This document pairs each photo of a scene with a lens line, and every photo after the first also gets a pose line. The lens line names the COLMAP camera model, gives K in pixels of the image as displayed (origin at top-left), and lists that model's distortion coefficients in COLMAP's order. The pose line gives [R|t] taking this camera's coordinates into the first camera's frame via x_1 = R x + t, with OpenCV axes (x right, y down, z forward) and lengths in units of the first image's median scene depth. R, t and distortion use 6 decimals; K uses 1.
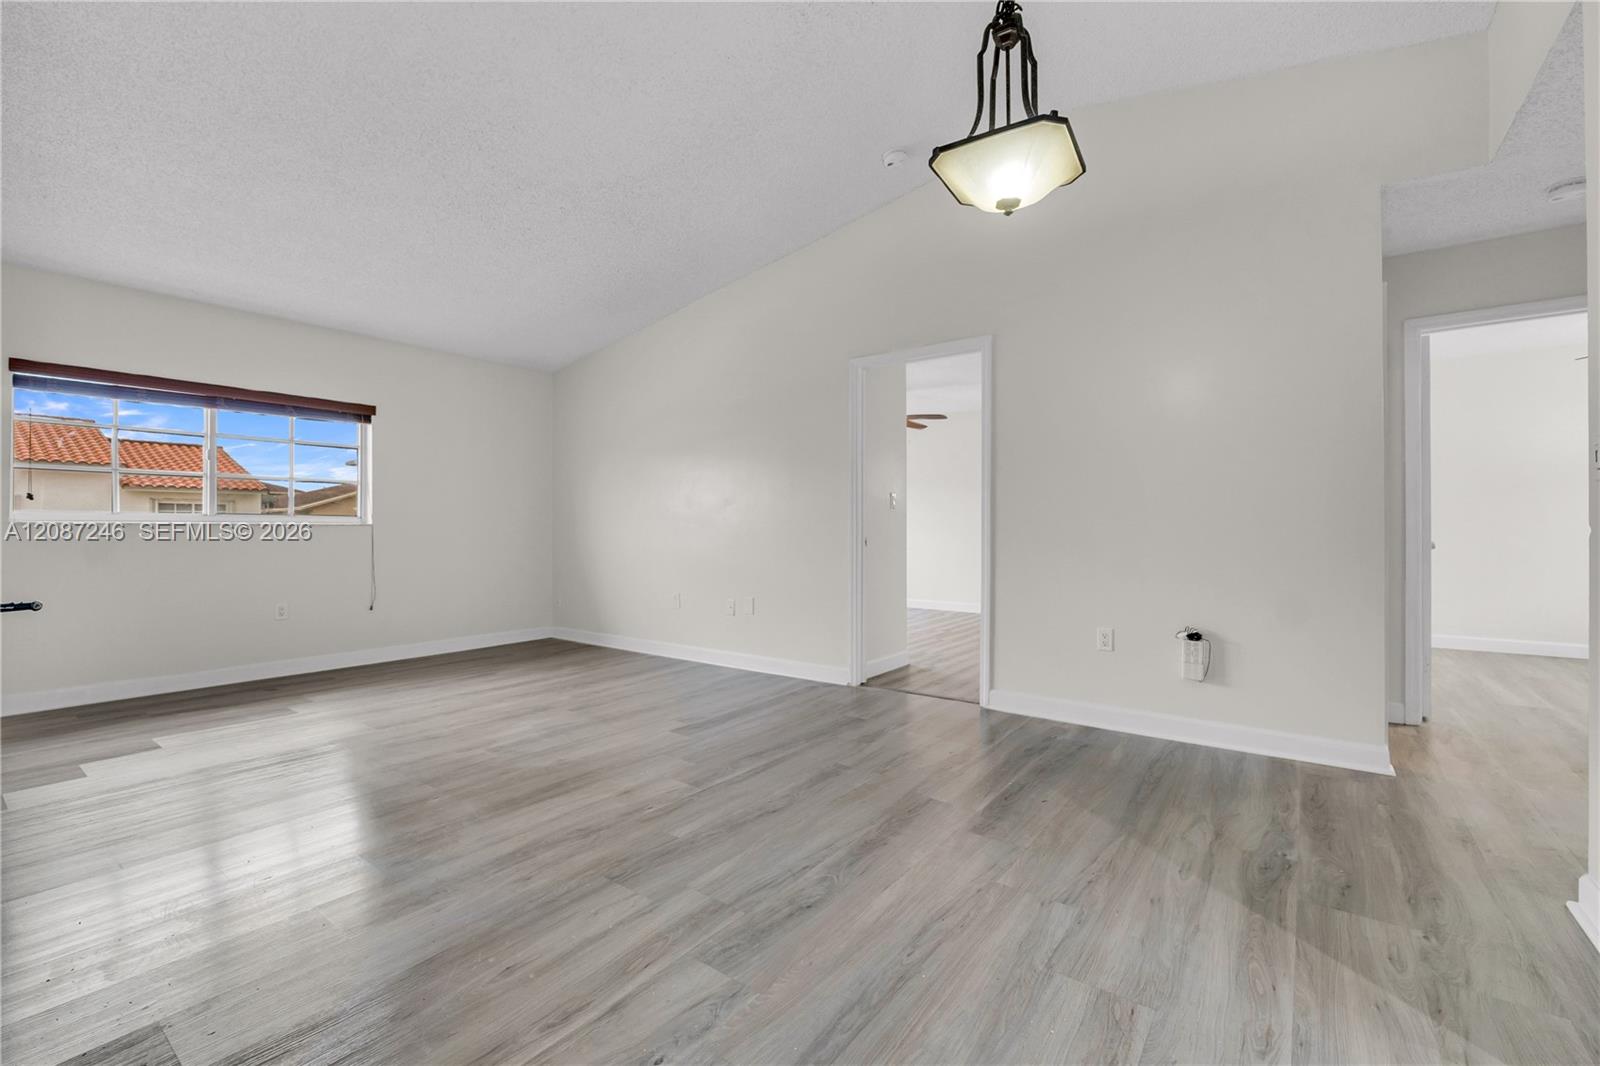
lens RADIAL K [[675.3, 0, 798.3], [0, 675.3, 545.7], [0, 0, 1]] dist [-0.002260, -0.000067]
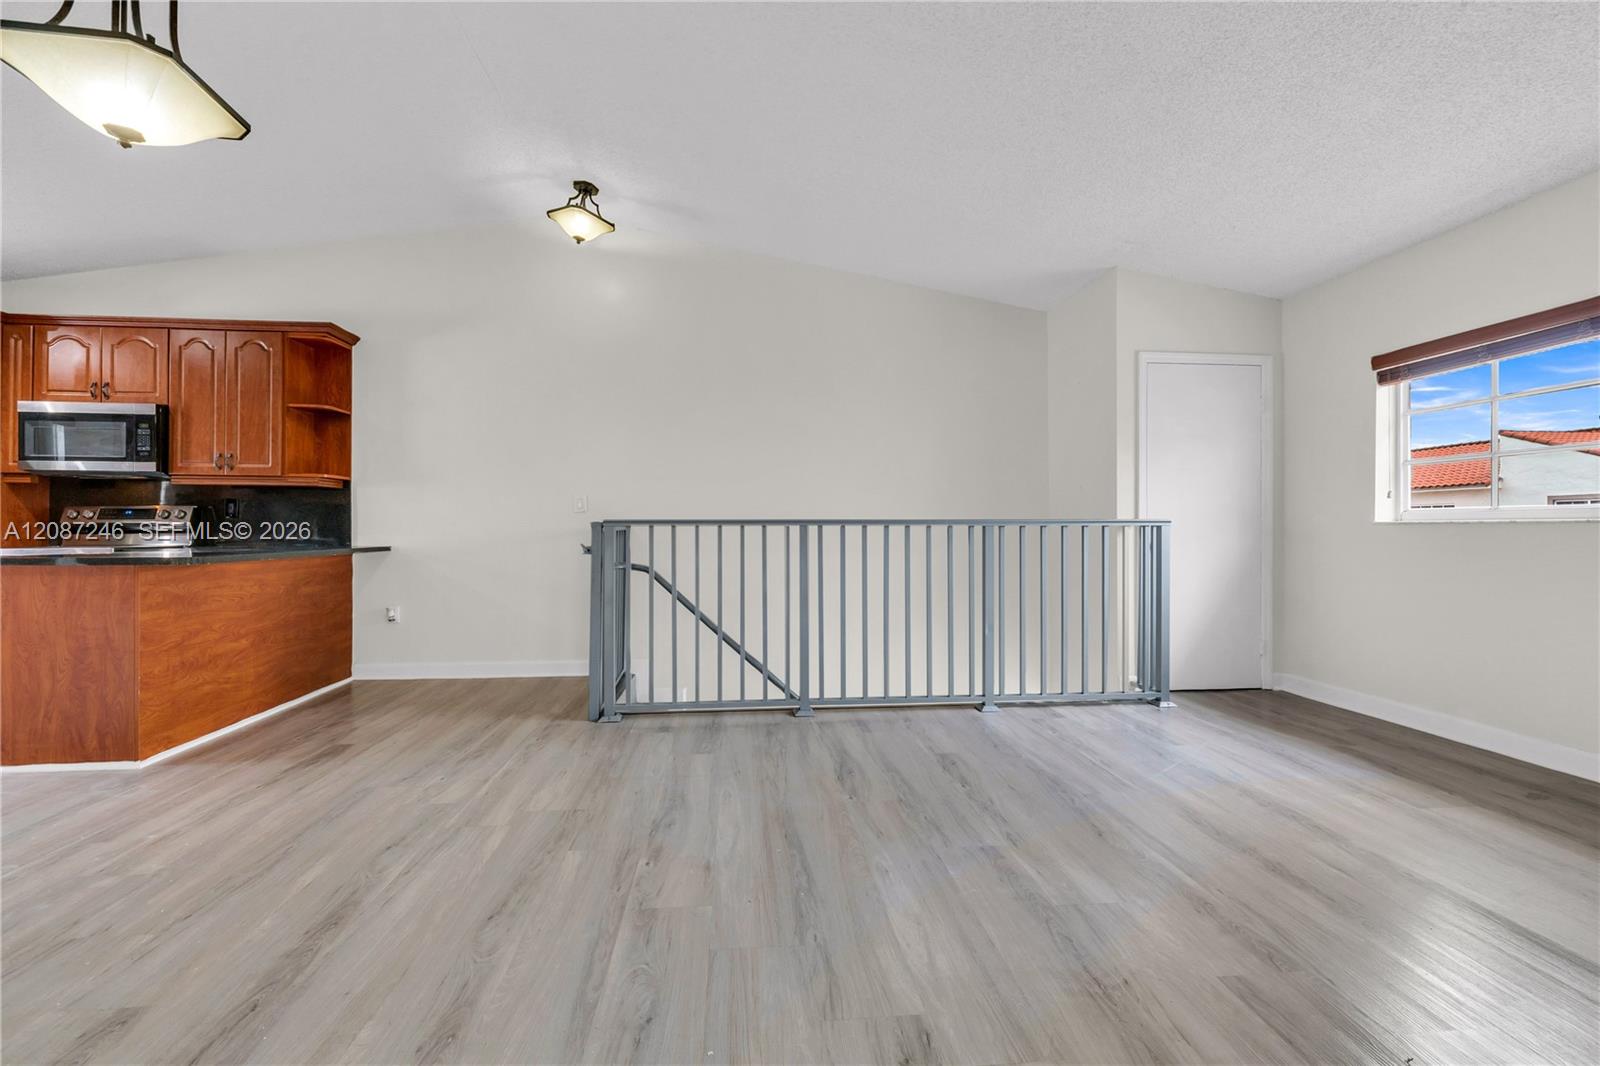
lens RADIAL K [[675.3, 0, 784.4], [0, 675.3, 525.4], [0, 0, 1]] dist [-0.002260, -0.000067]
pose [[-0.751952, -0.002785, -0.659212, 0.211284], [-0.015509, 0.999789, 0.013467, -0.044547], [0.659035, 0.020350, -0.751837, 1.793498]]
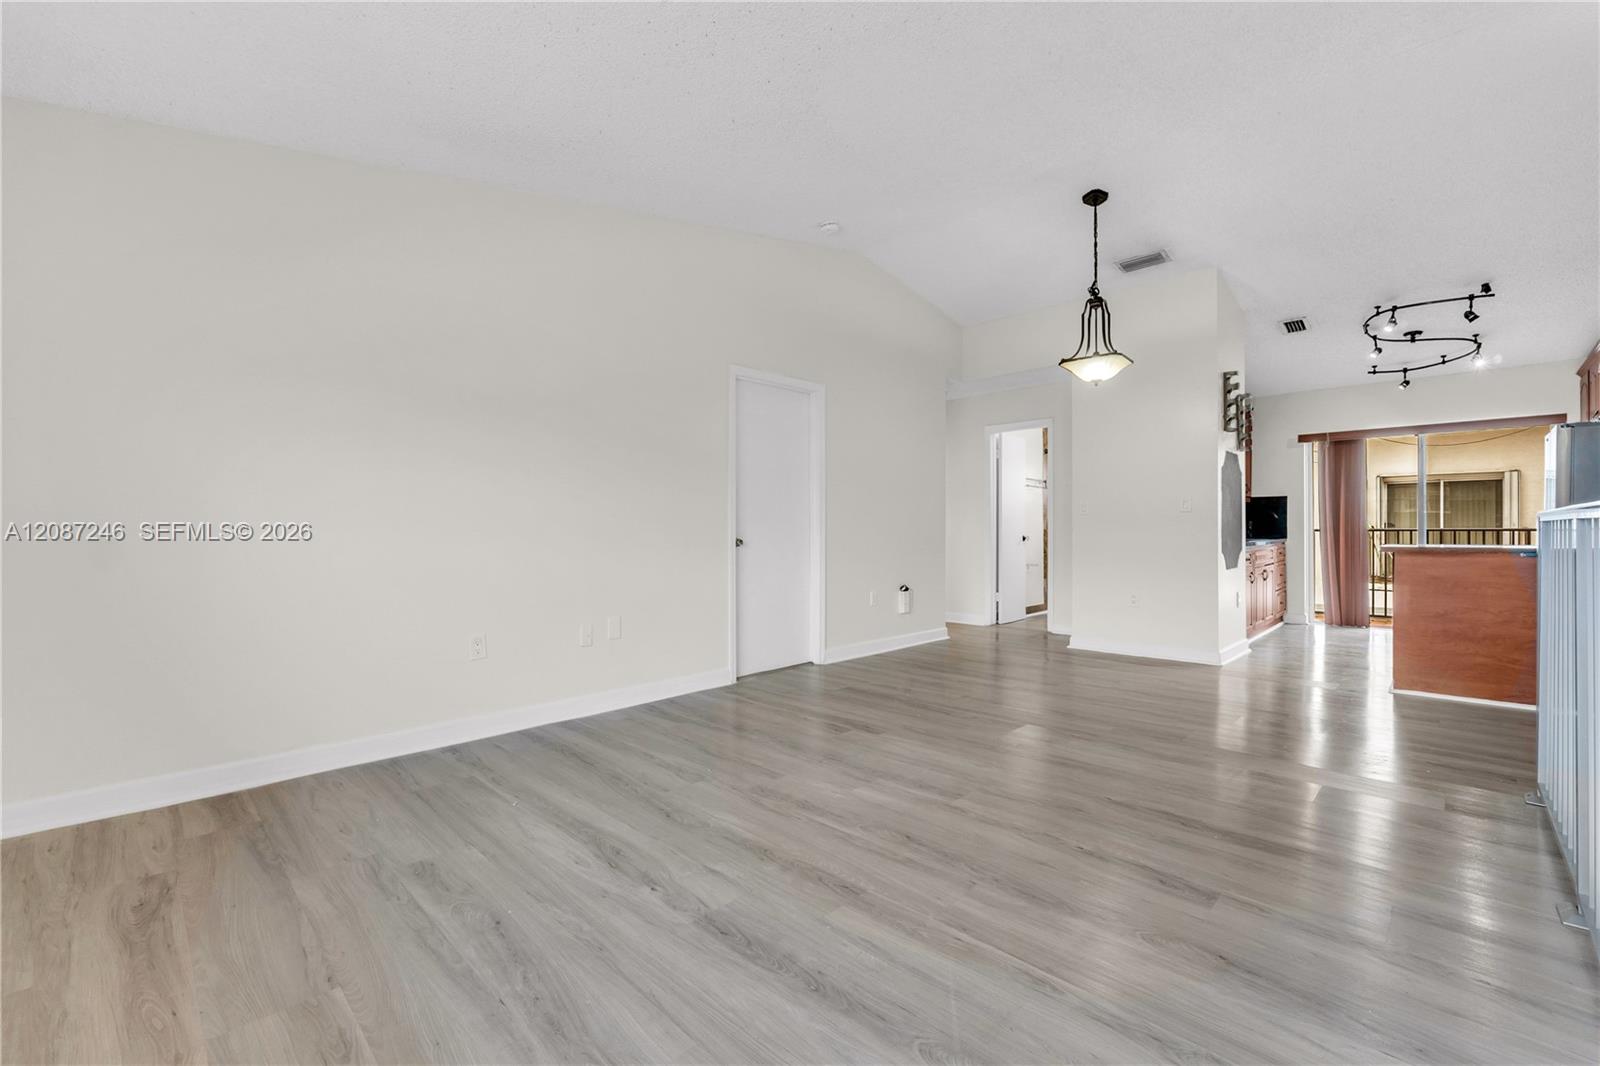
lens RADIAL K [[675.3, 0, 796.5], [0, 675.3, 524.3], [0, 0, 1]] dist [-0.002260, -0.000067]
pose [[0.141115, 0.010145, 0.989941, -1.695131], [0.027106, 0.999533, -0.014107, -0.029133], [-0.989622, 0.028824, 0.140774, 1.392471]]
